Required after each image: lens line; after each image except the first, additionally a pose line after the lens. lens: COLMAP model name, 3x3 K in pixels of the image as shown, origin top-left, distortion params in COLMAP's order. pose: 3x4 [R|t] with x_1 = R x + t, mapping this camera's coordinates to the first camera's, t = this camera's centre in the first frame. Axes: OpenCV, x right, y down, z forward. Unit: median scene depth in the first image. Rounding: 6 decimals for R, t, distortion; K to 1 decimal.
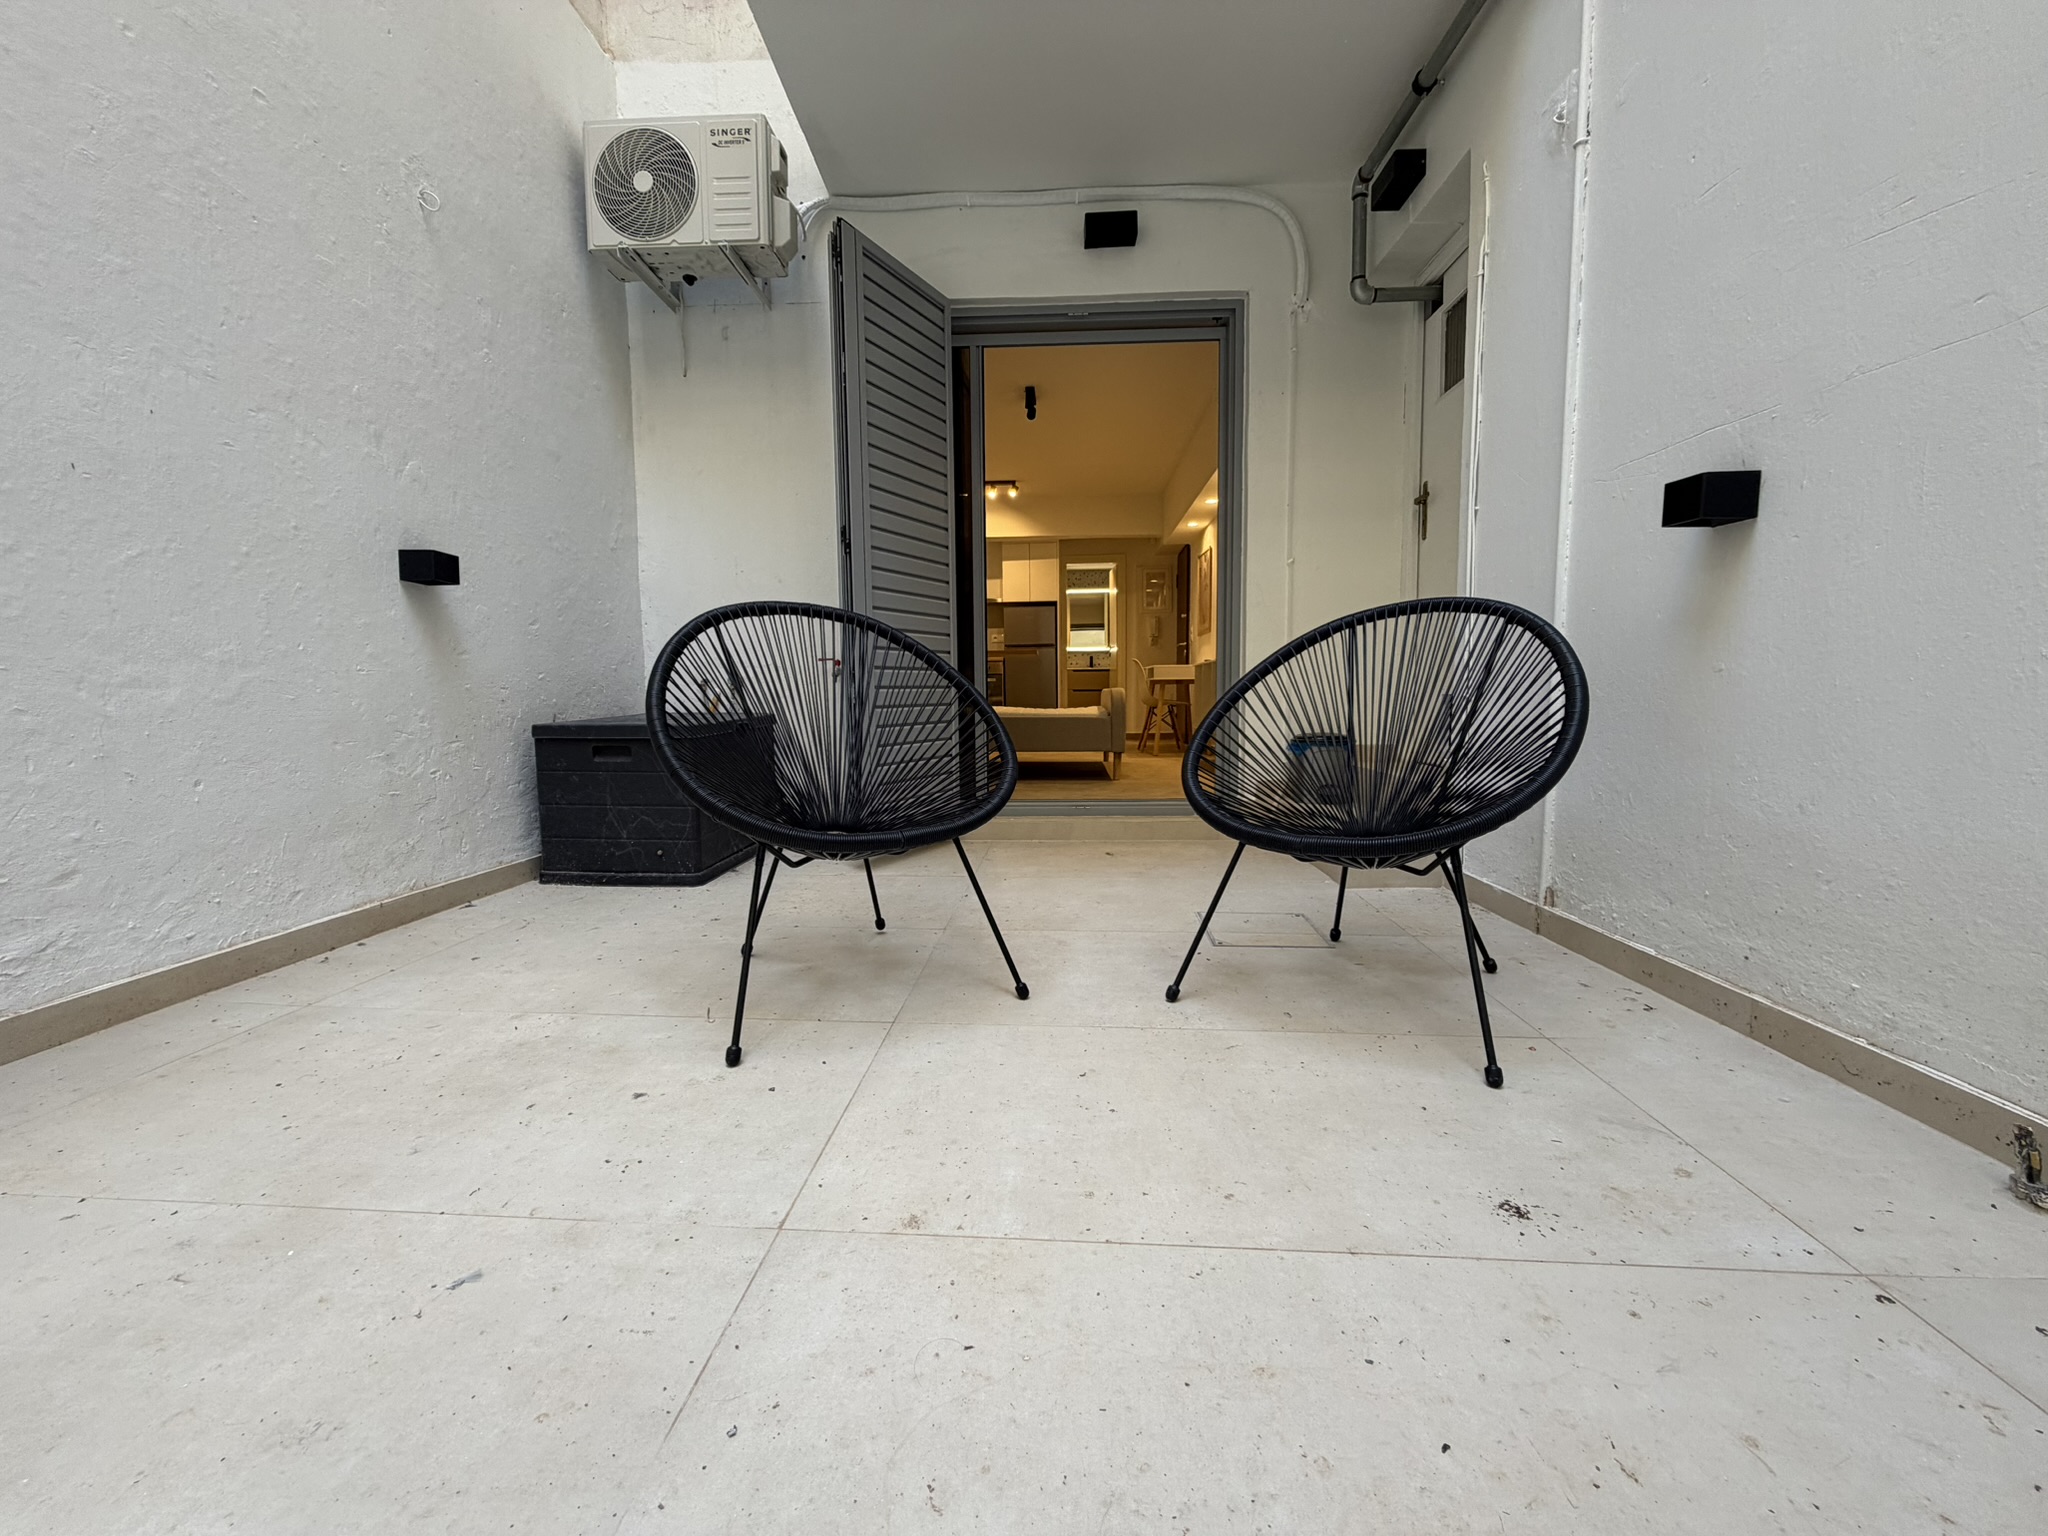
lens RADIAL K [[814.9, 0, 1027.2], [0, 814.9, 770.7], [0, 0, 1]] dist [0.000316, 0.000027]
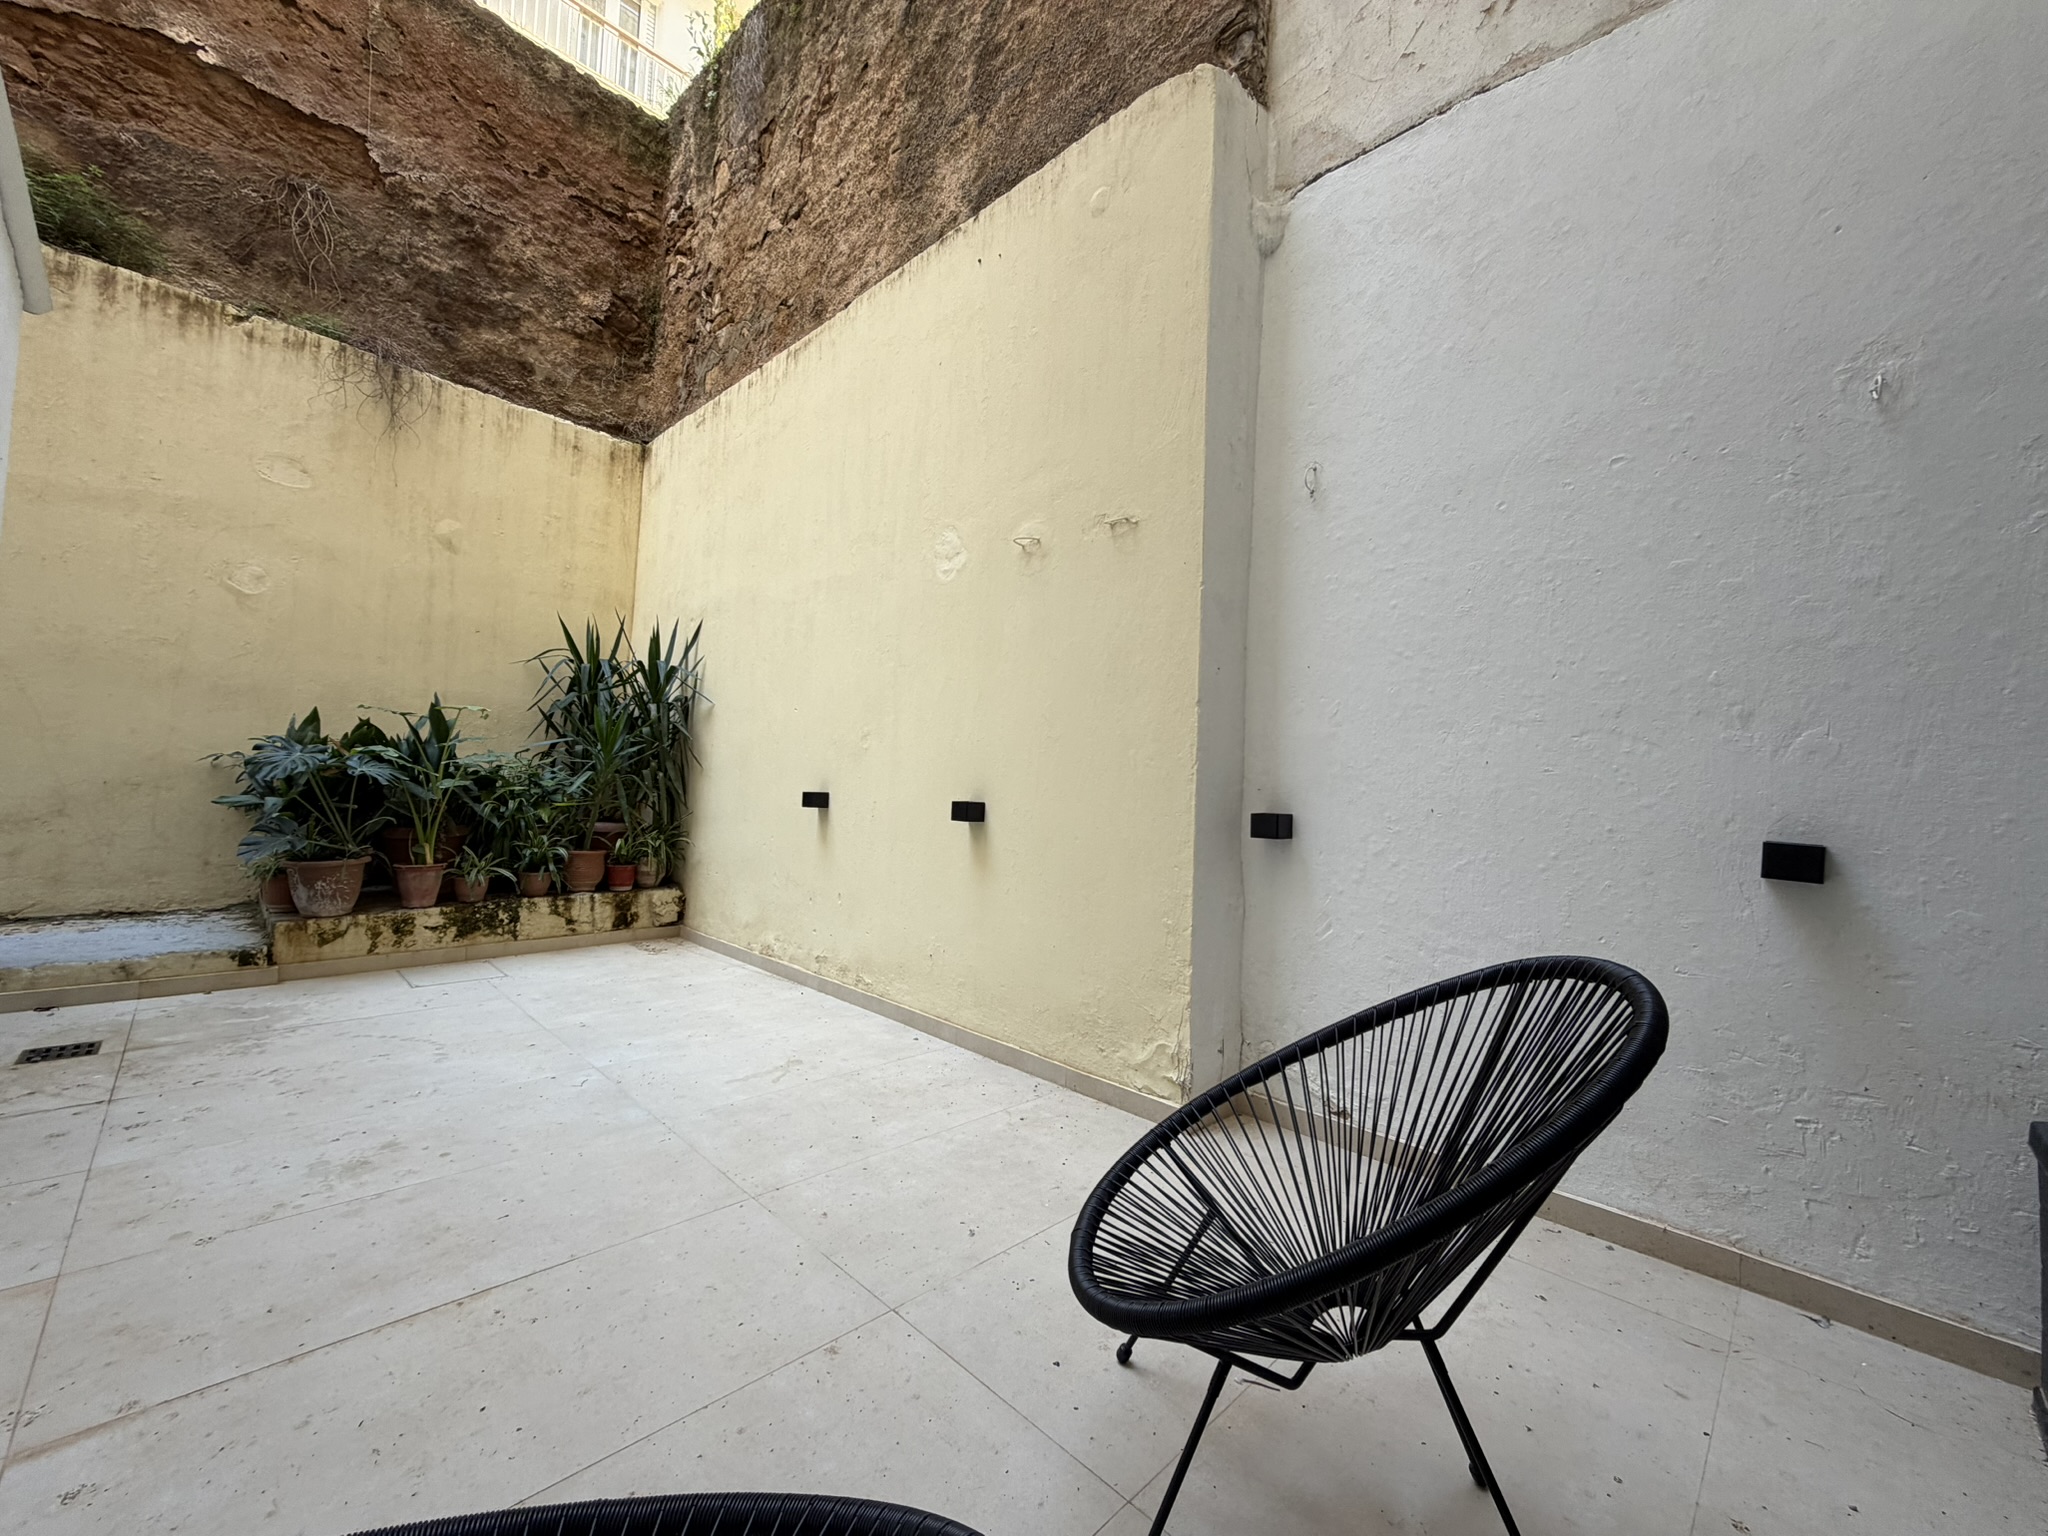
lens RADIAL K [[814.9, 0, 1011.2], [0, 814.9, 767.9], [0, 0, 1]] dist [0.000316, 0.000027]
pose [[-0.666717, -0.038682, -0.744307, 0.097723], [-0.110812, 0.992697, 0.047669, -0.077596], [0.737028, 0.114260, -0.666134, 0.253604]]
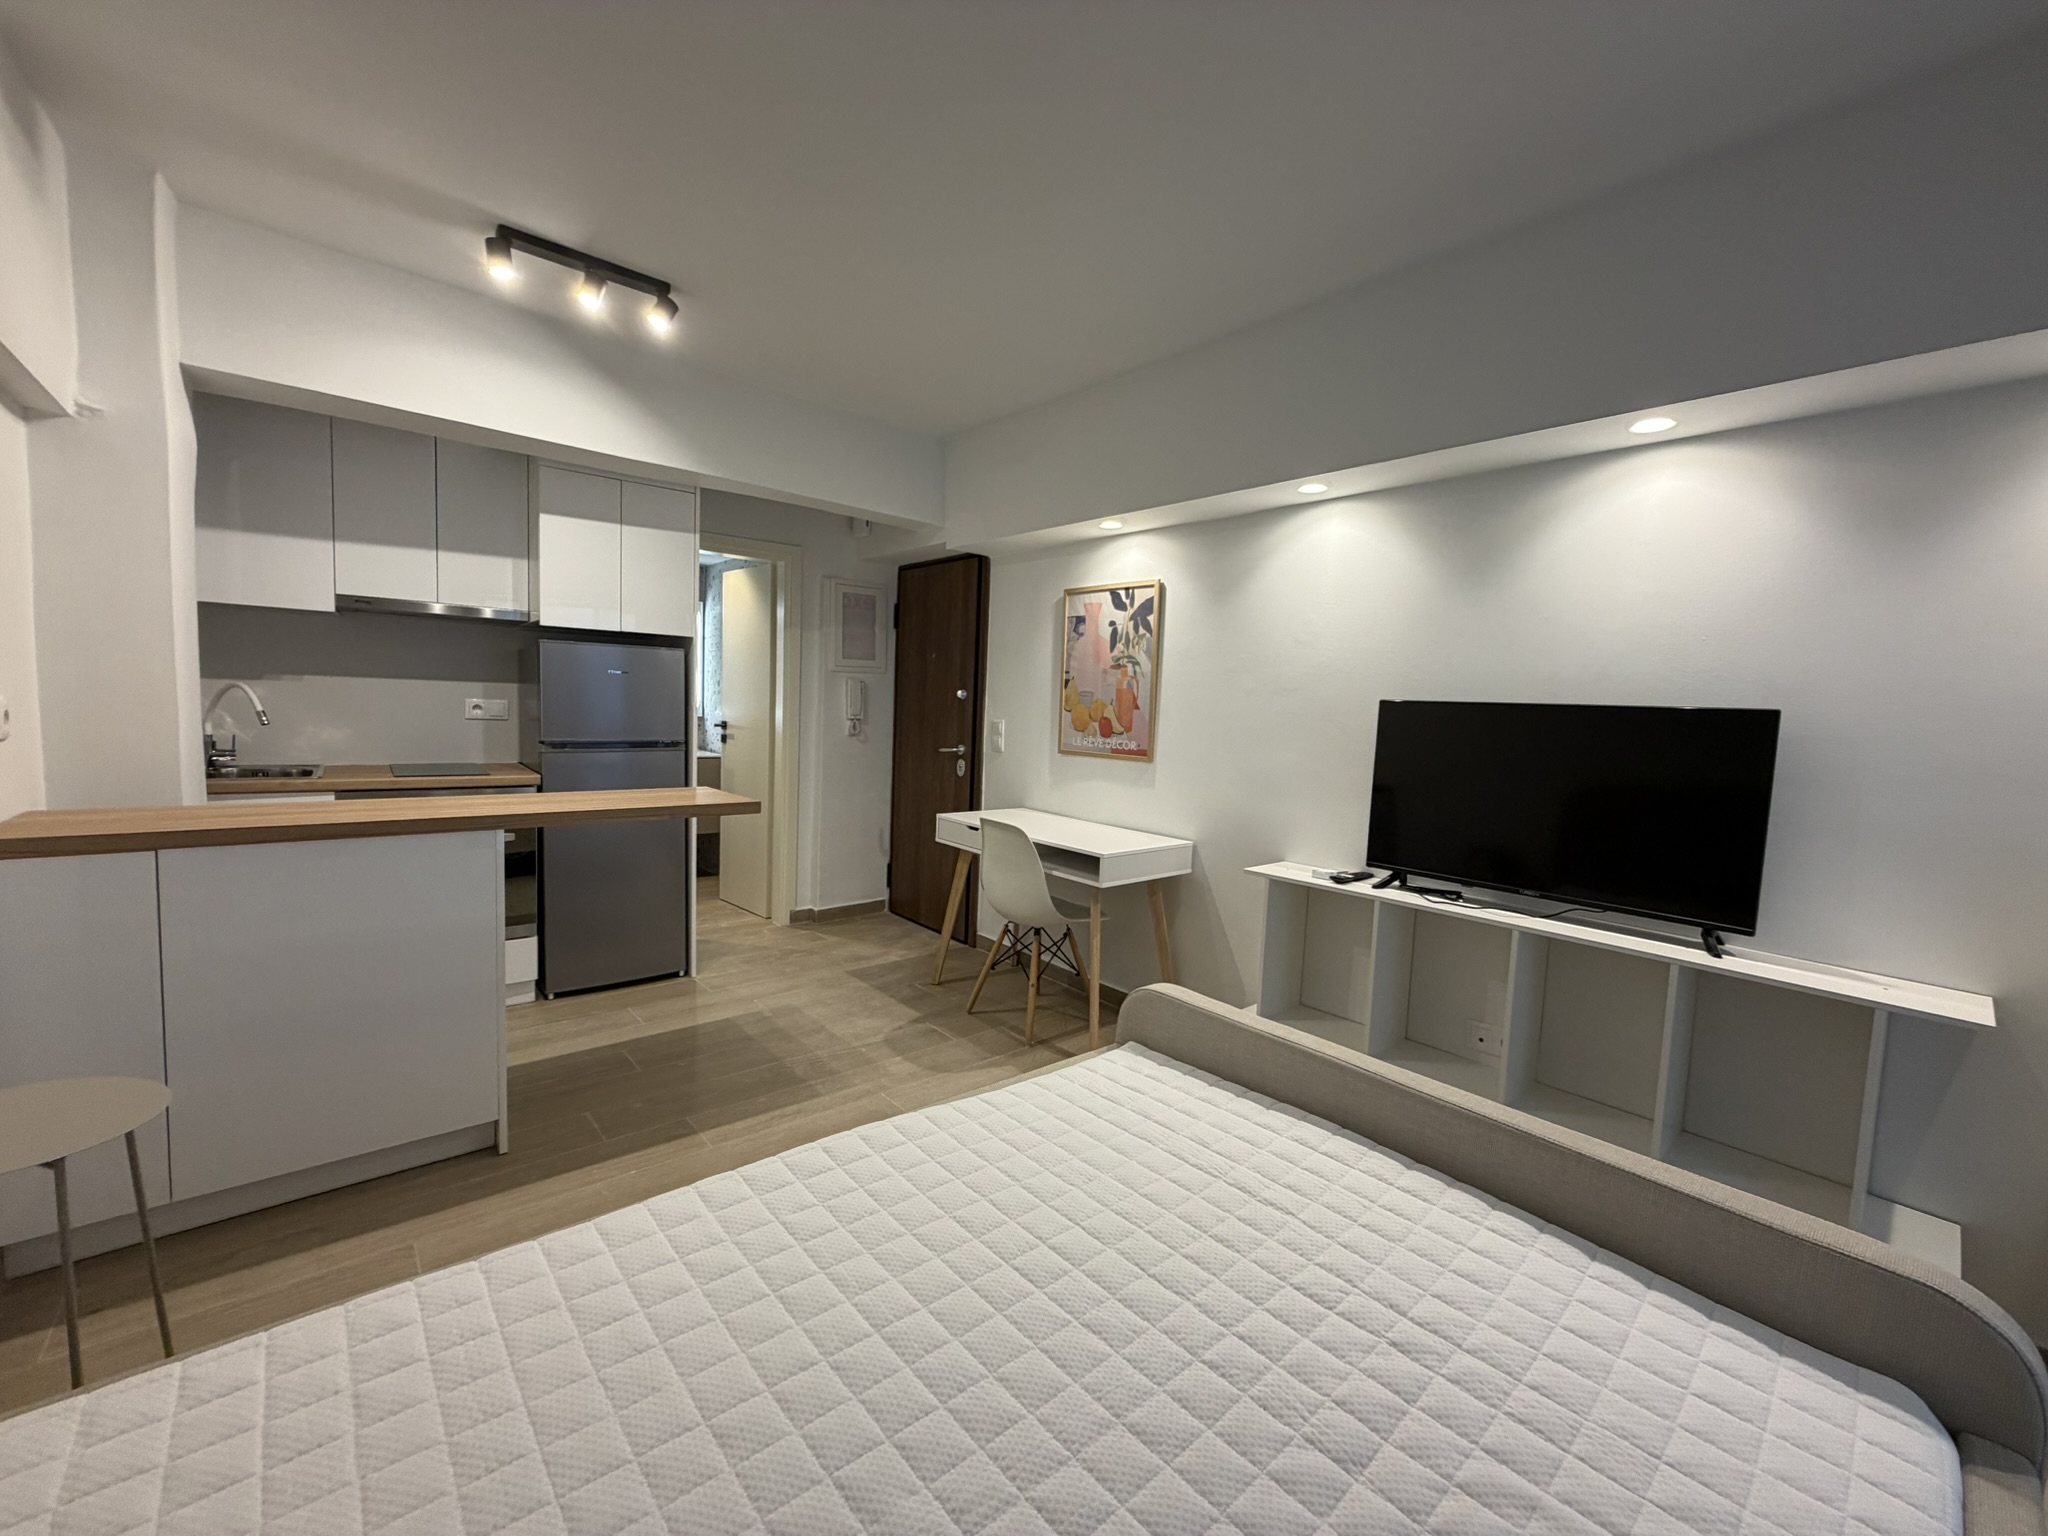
lens RADIAL K [[814.9, 0, 1021.2], [0, 814.9, 765.8], [0, 0, 1]] dist [0.000316, 0.000027]
pose [[0.725257, -0.011986, 0.688374, -0.133340], [0.018383, 0.999829, -0.001958, -0.147925], [-0.688233, 0.014074, 0.725353, 0.622186]]
